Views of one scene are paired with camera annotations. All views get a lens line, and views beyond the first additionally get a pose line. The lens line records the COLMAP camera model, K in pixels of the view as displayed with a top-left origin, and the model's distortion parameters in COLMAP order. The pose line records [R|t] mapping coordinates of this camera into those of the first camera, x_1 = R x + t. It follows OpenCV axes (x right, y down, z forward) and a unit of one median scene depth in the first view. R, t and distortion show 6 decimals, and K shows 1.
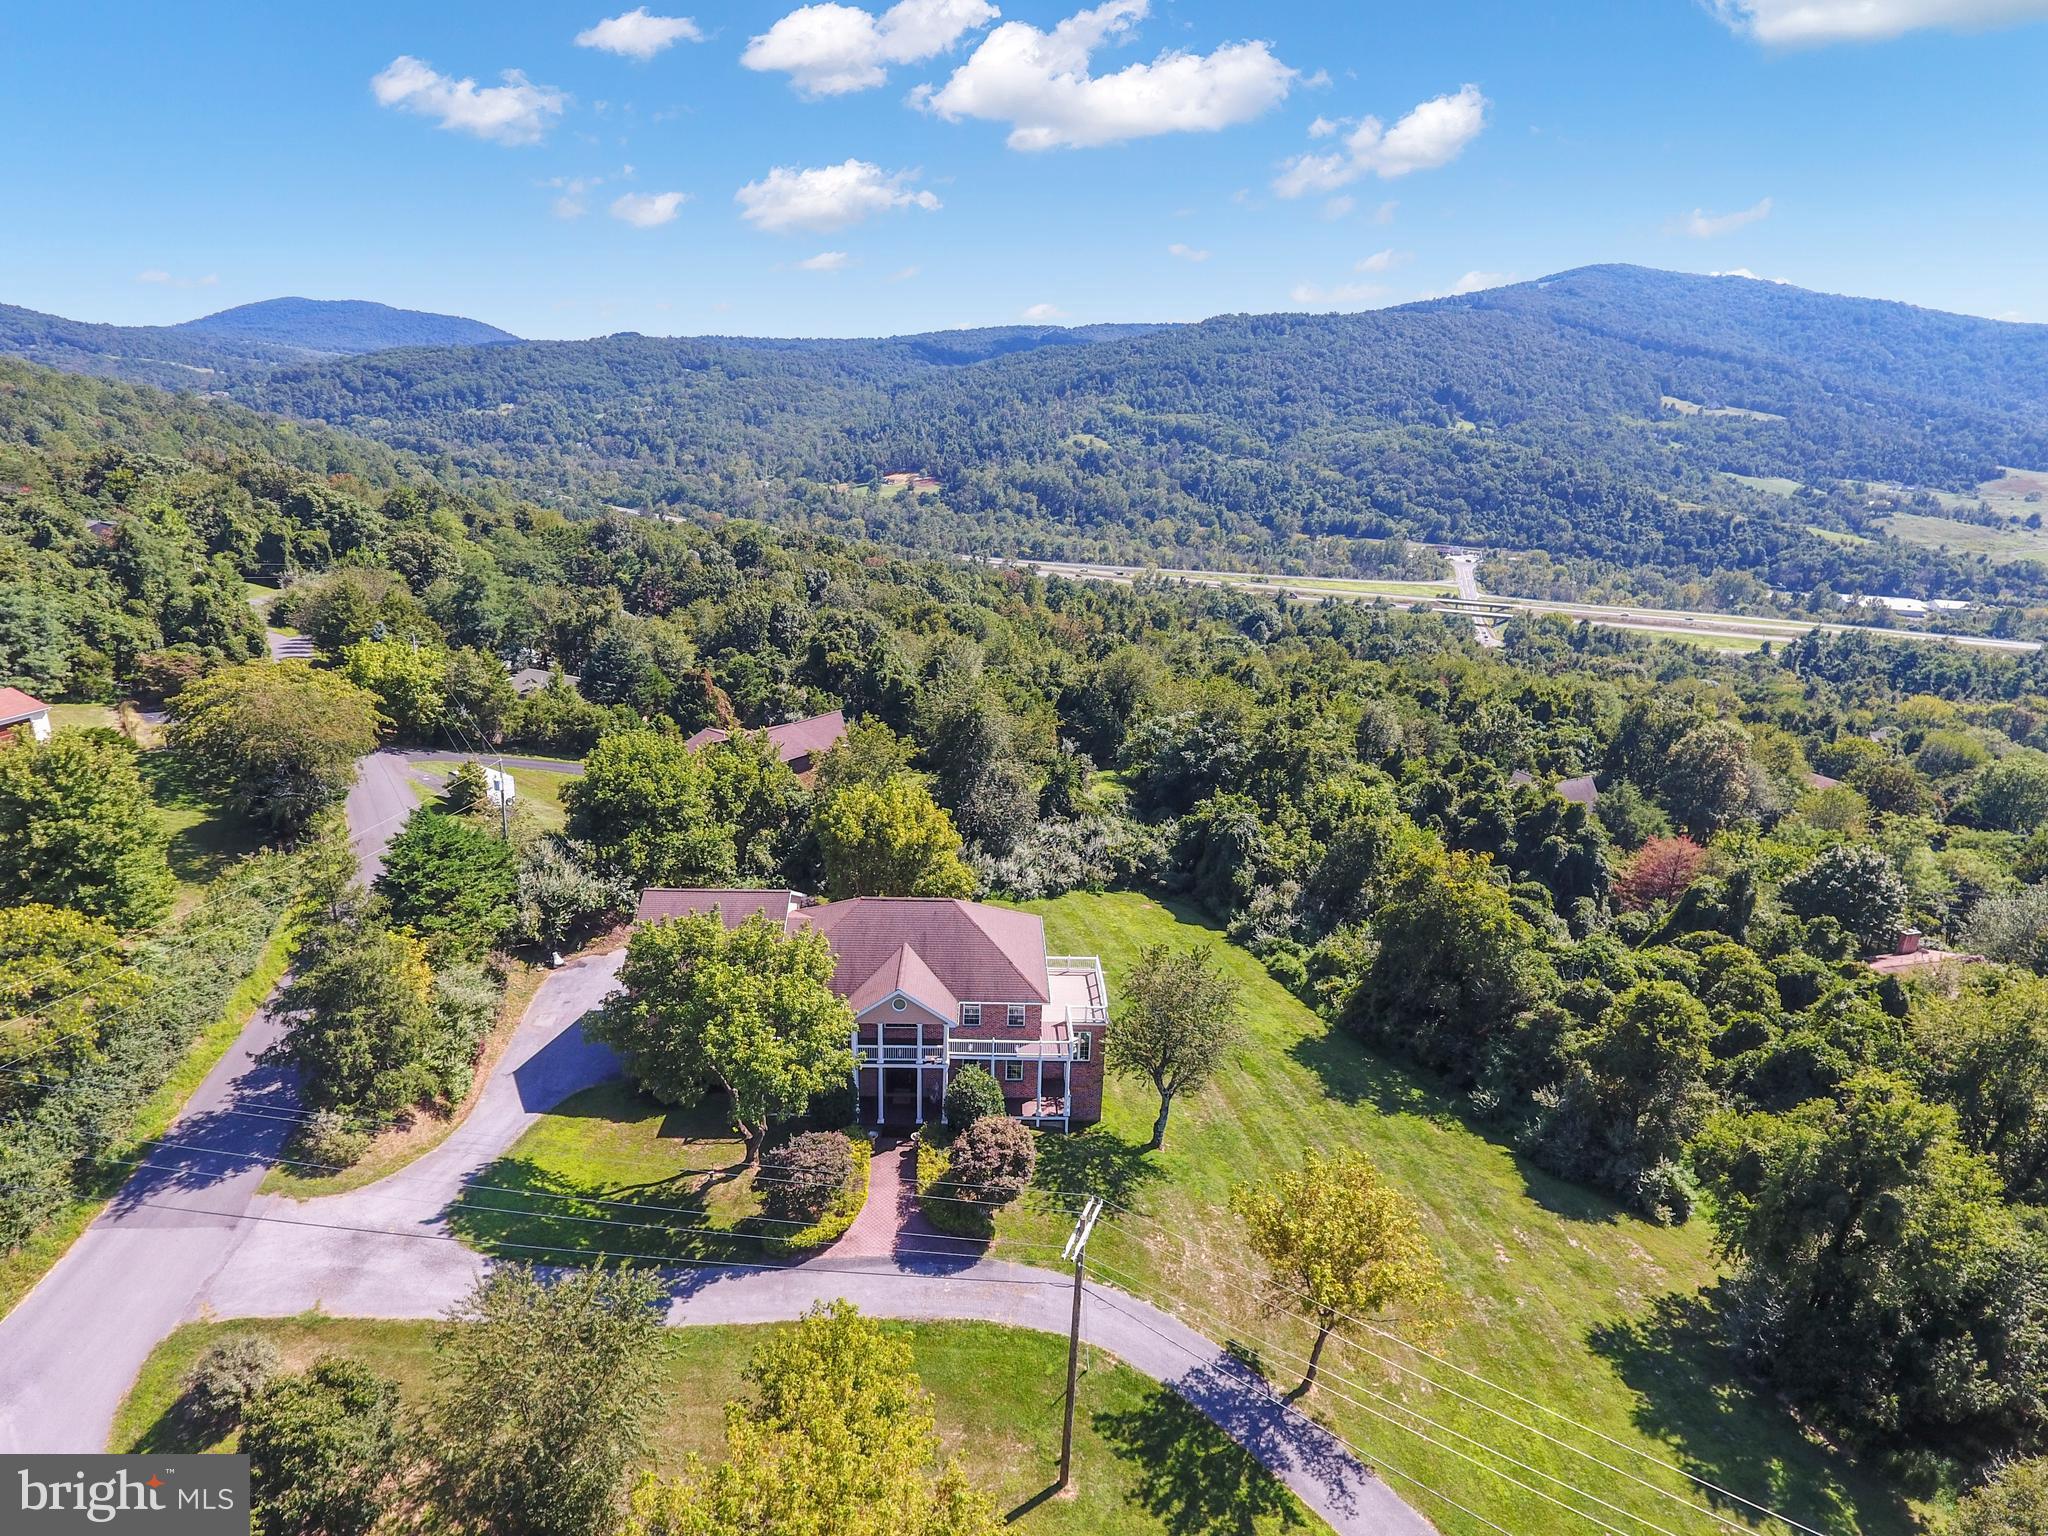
lens RADIAL K [[1206.4, 0, 1011.1], [0, 1206.4, 745.1], [0, 0, 1]] dist [0.003395, 0.000431]
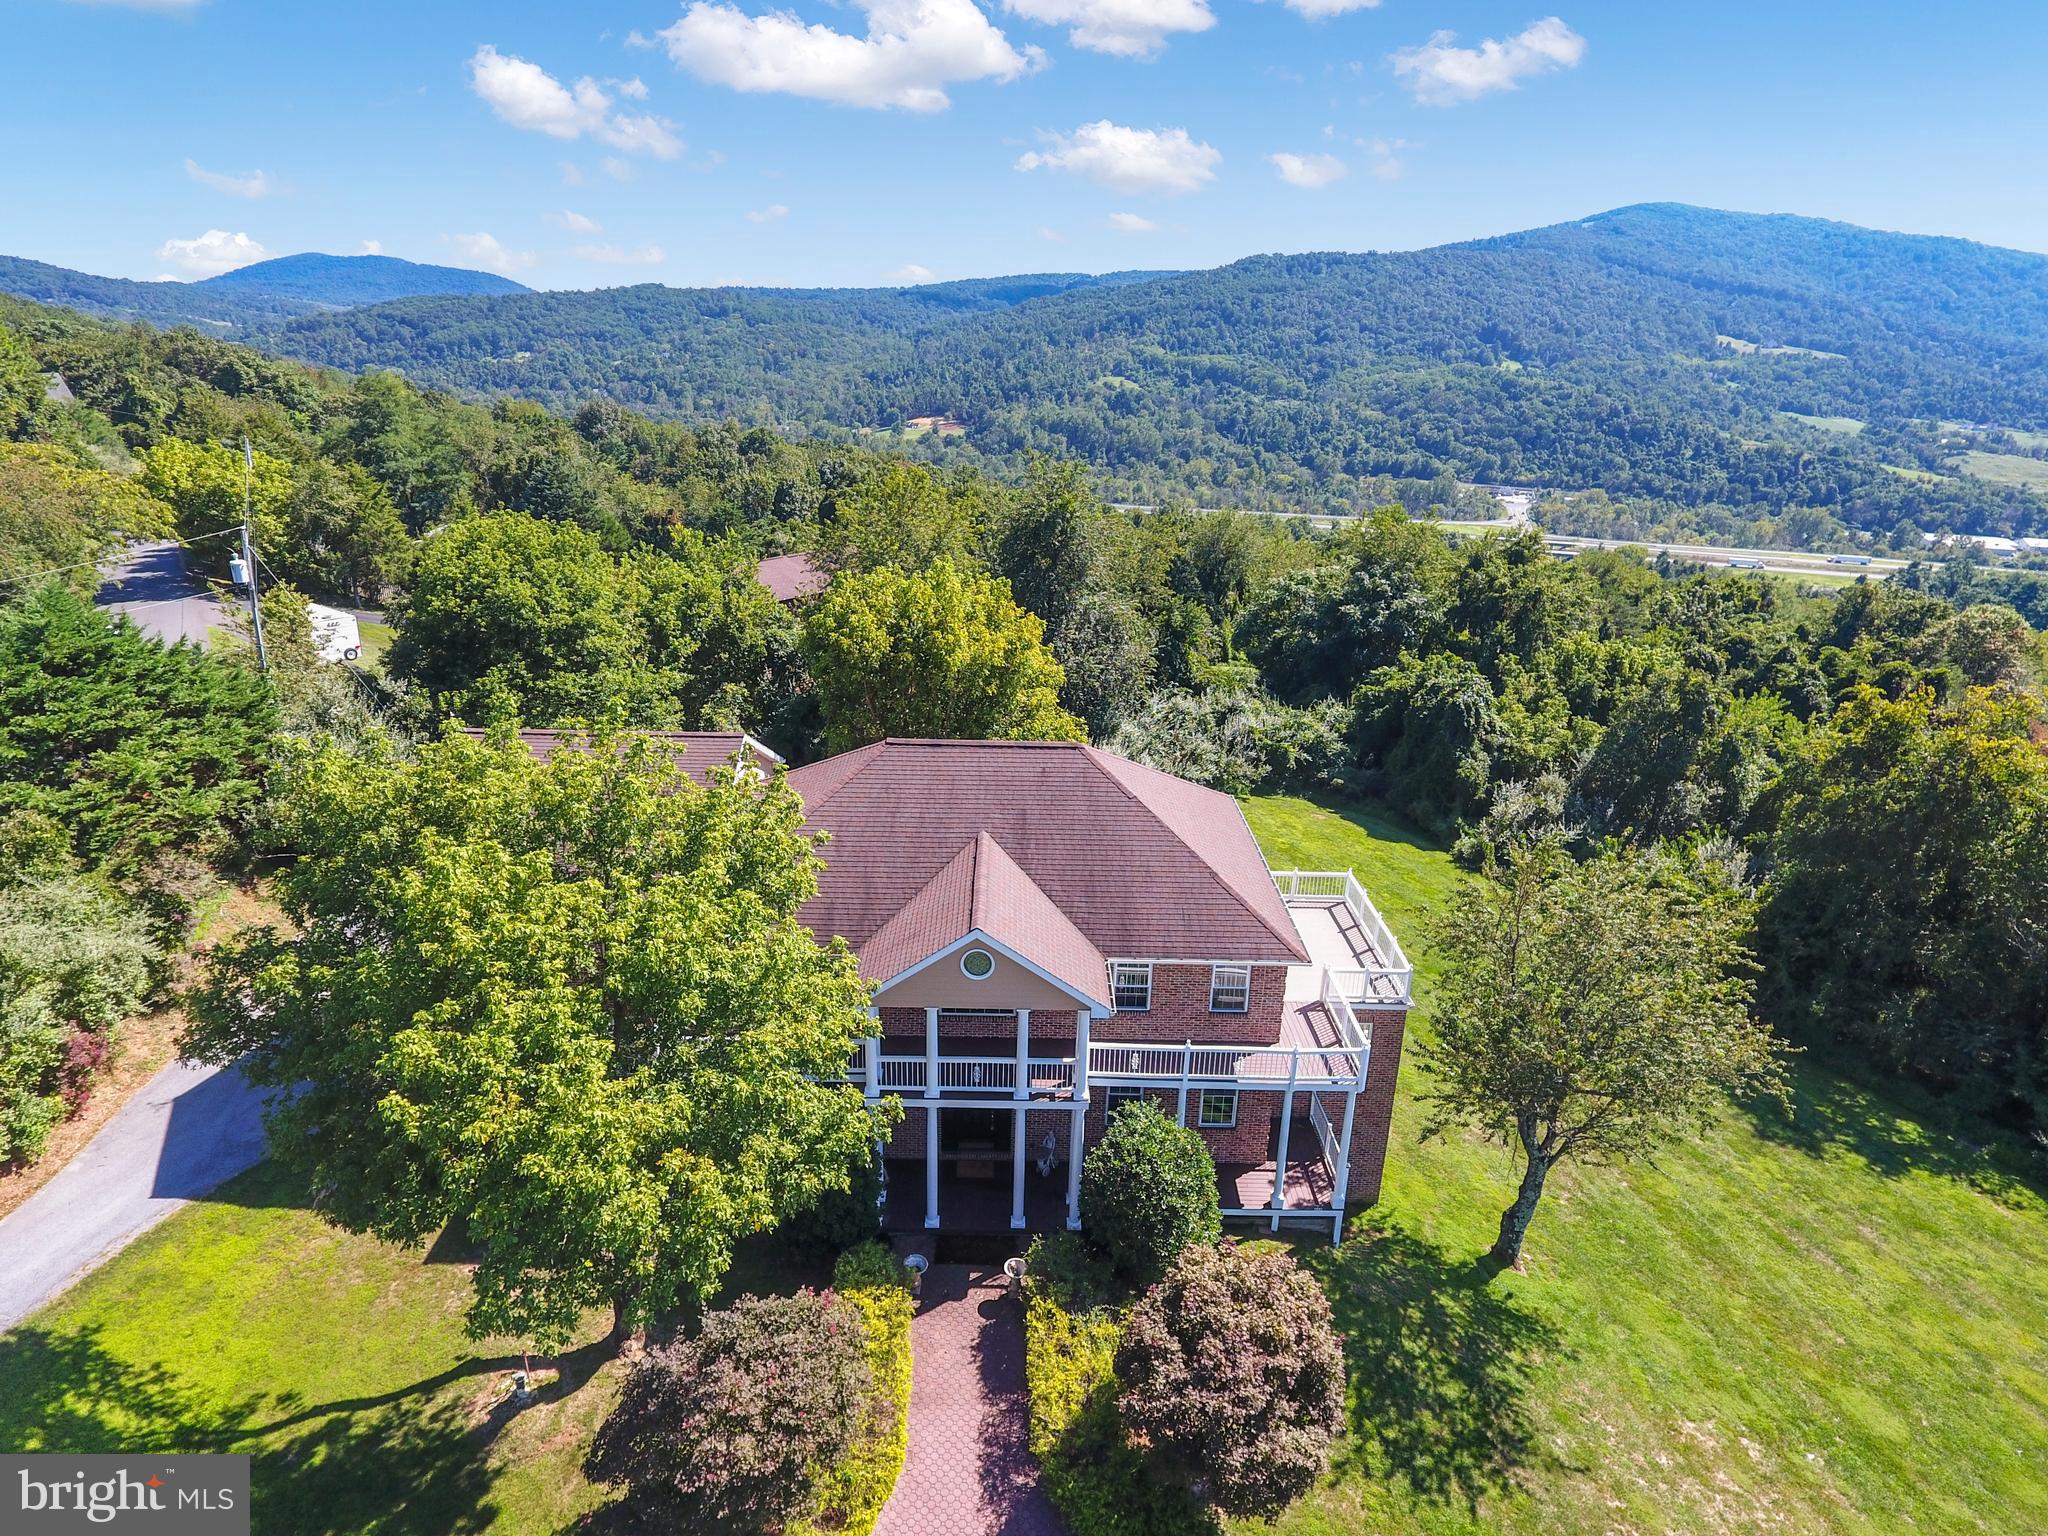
lens RADIAL K [[1206.4, 0, 1011.0], [0, 1206.4, 744.6], [0, 0, 1]] dist [0.003395, 0.000431]
pose [[0.999802, -0.000476, -0.019876, -0.039014], [0.001135, 0.999450, 0.033152, 0.066854], [0.019850, -0.033168, 0.999253, 0.312277]]
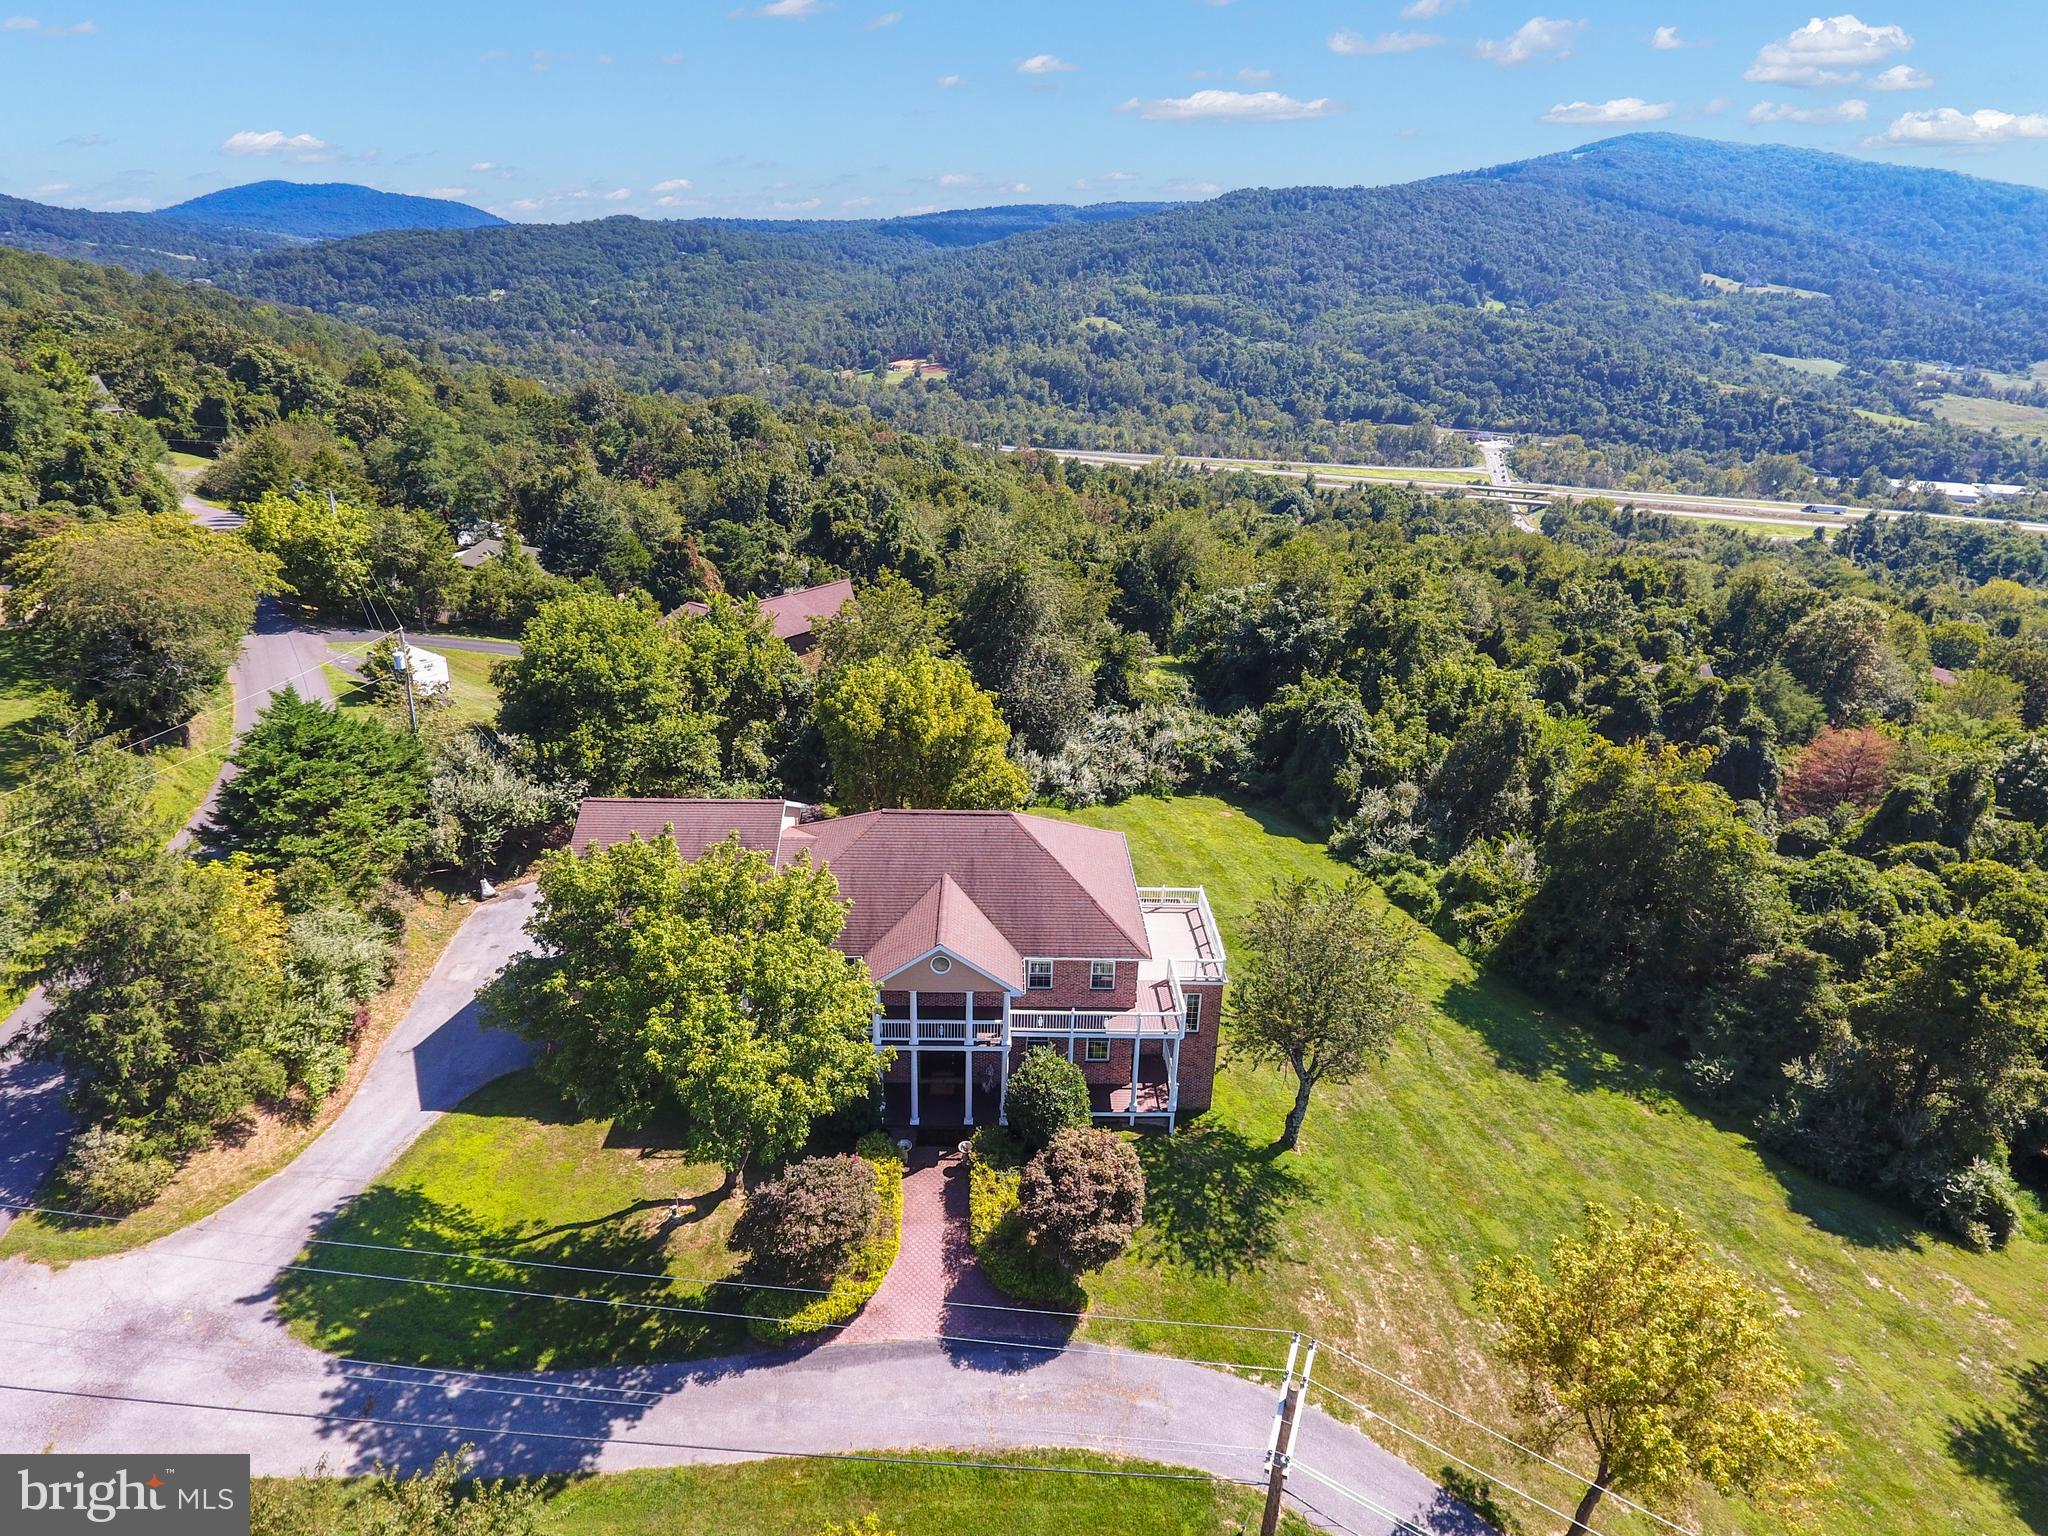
lens RADIAL K [[1206.4, 0, 1010.7], [0, 1206.4, 748.7], [0, 0, 1]] dist [0.003395, 0.000431]
pose [[0.999962, -0.003650, -0.007929, -0.024976], [0.004323, 0.996229, 0.086655, 0.016578], [0.007583, -0.086686, 0.996207, 0.171587]]
